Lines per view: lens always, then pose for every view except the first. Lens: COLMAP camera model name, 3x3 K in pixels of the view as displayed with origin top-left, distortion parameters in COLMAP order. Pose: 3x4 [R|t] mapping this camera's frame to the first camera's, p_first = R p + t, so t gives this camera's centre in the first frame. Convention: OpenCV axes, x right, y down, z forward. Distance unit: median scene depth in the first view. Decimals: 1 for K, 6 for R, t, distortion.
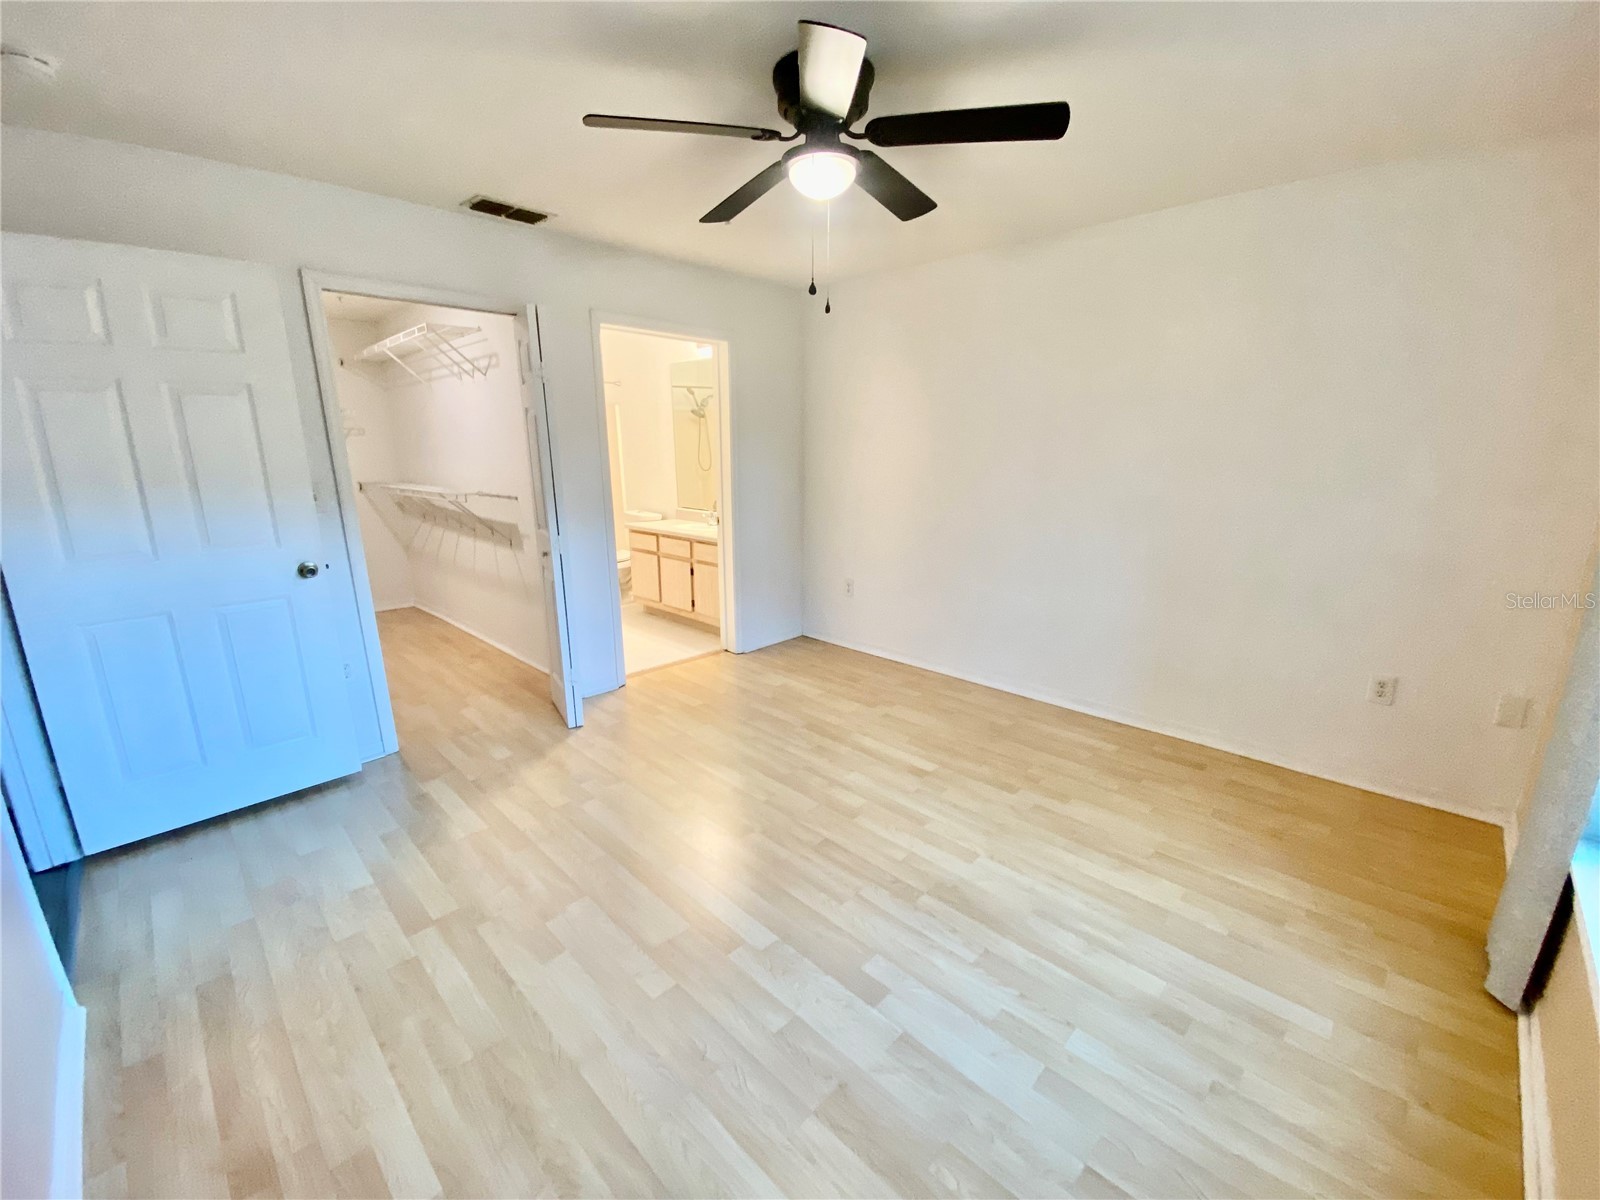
lens RADIAL K [[660.6, 0, 804.6], [0, 660.6, 606.9], [0, 0, 1]] dist [0.002079, -0.010051]
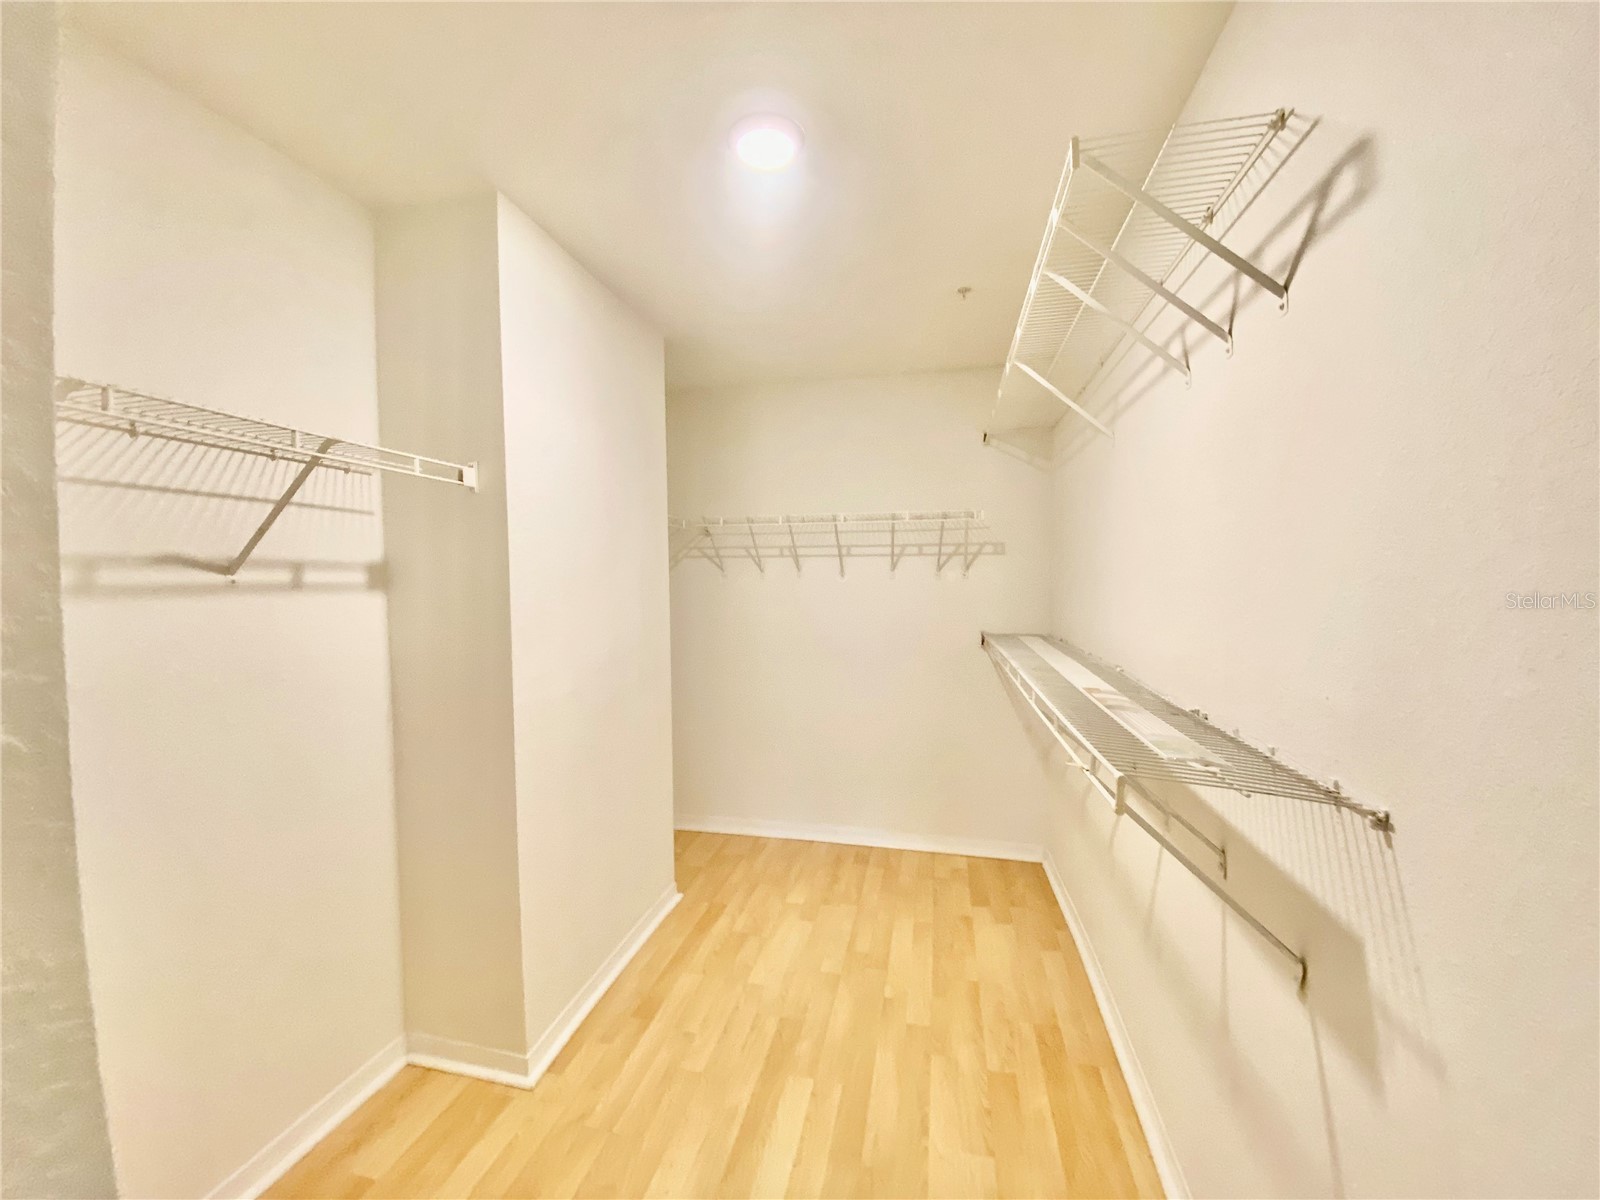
lens RADIAL K [[640.7, 0, 788.2], [0, 640.7, 608.6], [0, 0, 1]] dist [0.017847, -0.017985]
pose [[0.509689, 0.042422, -0.859312, -0.343378], [-0.203548, 0.976375, -0.072531, -0.165670], [0.835934, 0.211880, 0.506282, 0.698570]]
